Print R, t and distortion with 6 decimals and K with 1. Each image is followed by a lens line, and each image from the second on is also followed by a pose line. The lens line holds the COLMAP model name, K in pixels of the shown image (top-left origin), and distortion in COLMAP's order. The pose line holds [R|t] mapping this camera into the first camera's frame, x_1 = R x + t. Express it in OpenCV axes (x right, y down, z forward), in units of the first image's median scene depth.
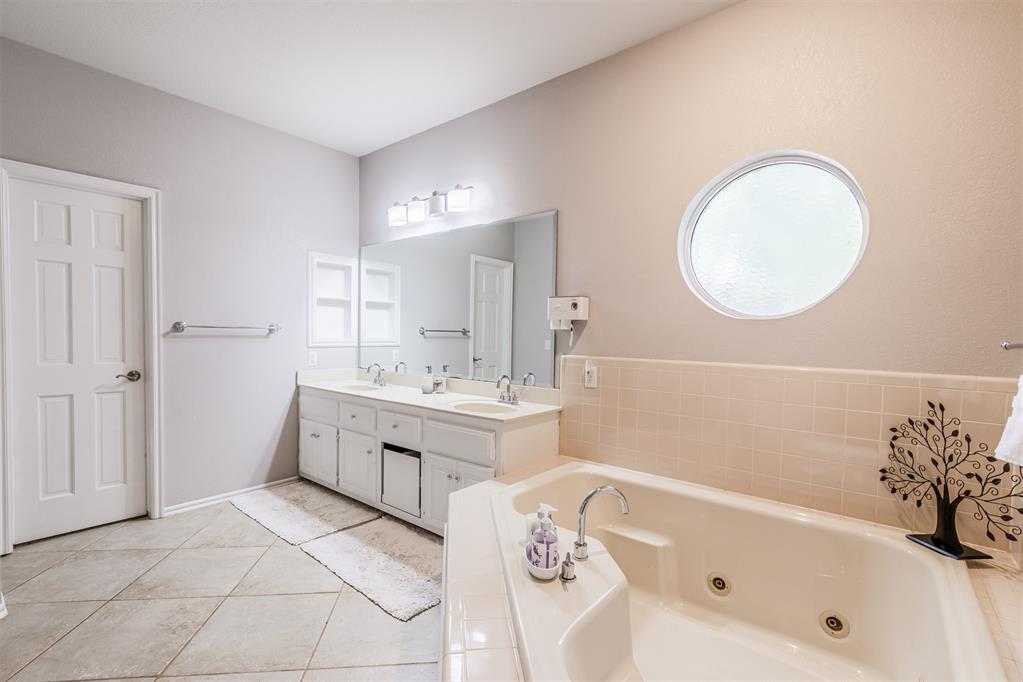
lens RADIAL K [[467.0, 0, 508.4], [0, 467.0, 347.1], [0, 0, 1]] dist [-0.002104, -0.000661]
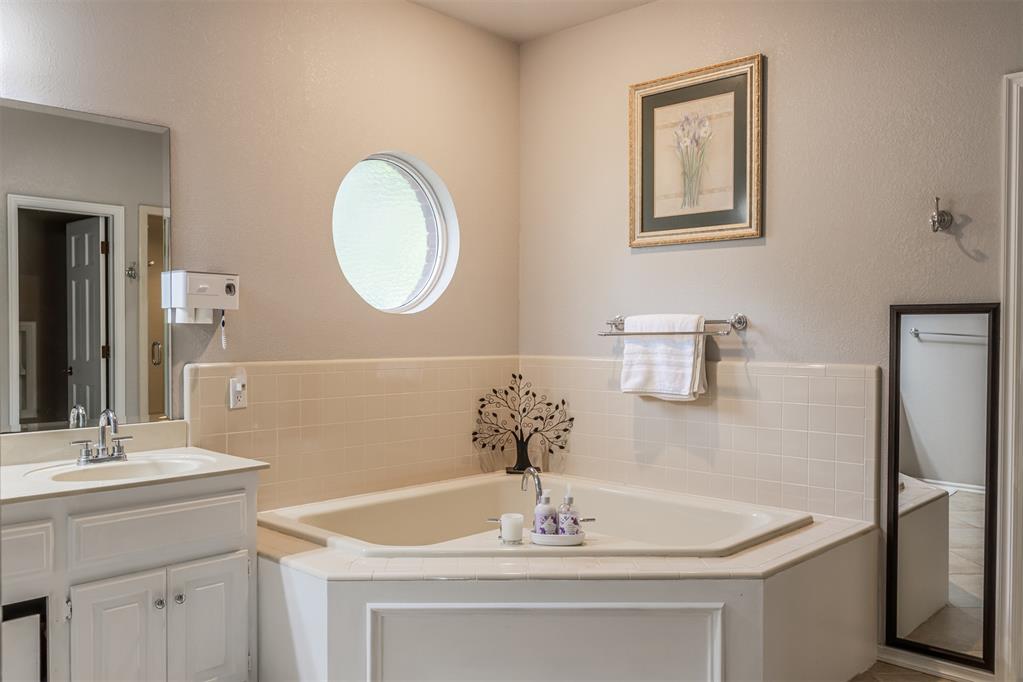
lens RADIAL K [[828.2, 0, 510.2], [0, 828.2, 338.6], [0, 0, 1]] dist [0.000630, -0.000861]
pose [[0.058957, -0.025347, 0.997939, -1.616096], [0.028727, 0.999307, 0.023684, -0.052565], [-0.997847, 0.027271, 0.059645, 0.839610]]
